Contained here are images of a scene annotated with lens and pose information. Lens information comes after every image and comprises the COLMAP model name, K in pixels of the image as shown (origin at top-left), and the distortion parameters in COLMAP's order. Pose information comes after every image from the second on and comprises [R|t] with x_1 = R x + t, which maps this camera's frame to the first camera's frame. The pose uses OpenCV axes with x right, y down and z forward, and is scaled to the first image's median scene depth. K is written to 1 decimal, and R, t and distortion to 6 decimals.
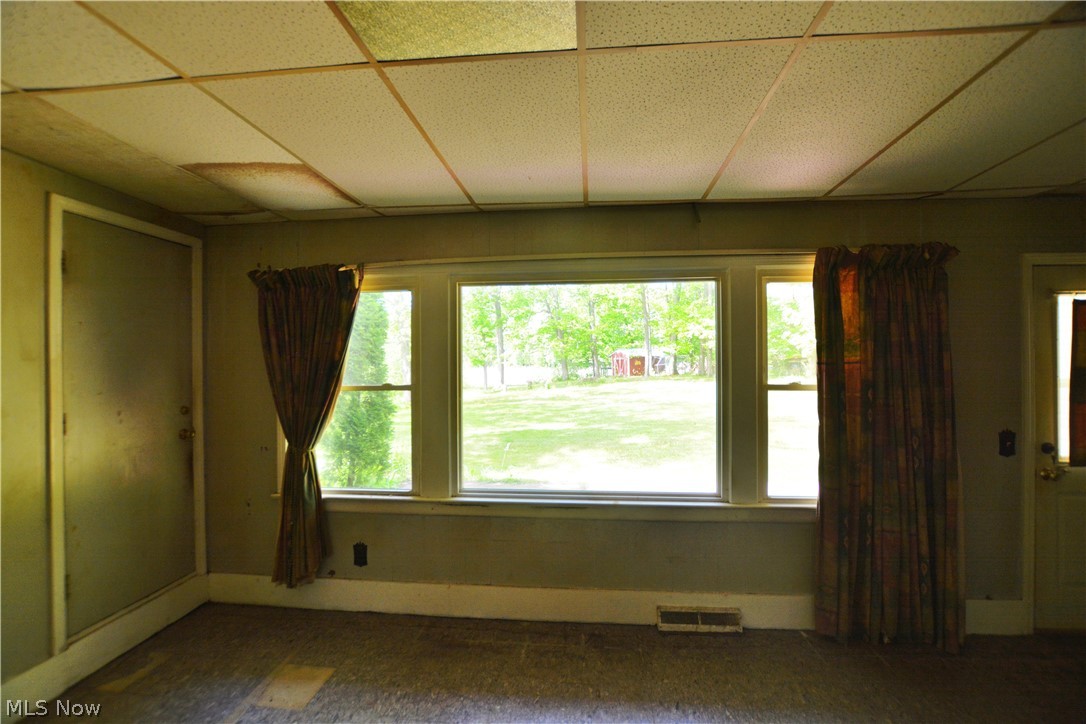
lens RADIAL K [[477.7, 0, 540.7], [0, 477.7, 360.9], [0, 0, 1]] dist [-0.029723, 0.000428]
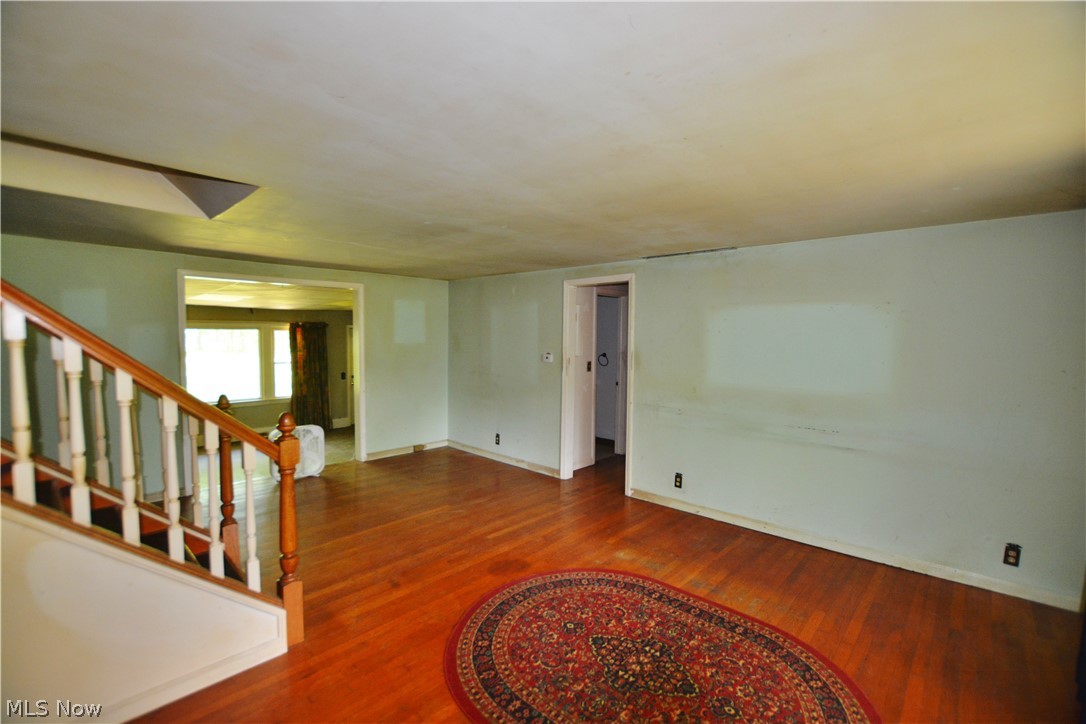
lens RADIAL K [[477.7, 0, 540.7], [0, 477.7, 360.9], [0, 0, 1]] dist [-0.029723, 0.000428]
pose [[0.598470, -0.031498, 0.800526, -1.060199], [-0.016266, 0.998543, 0.051450, -0.160171], [-0.800980, -0.043813, 0.597085, -2.462773]]
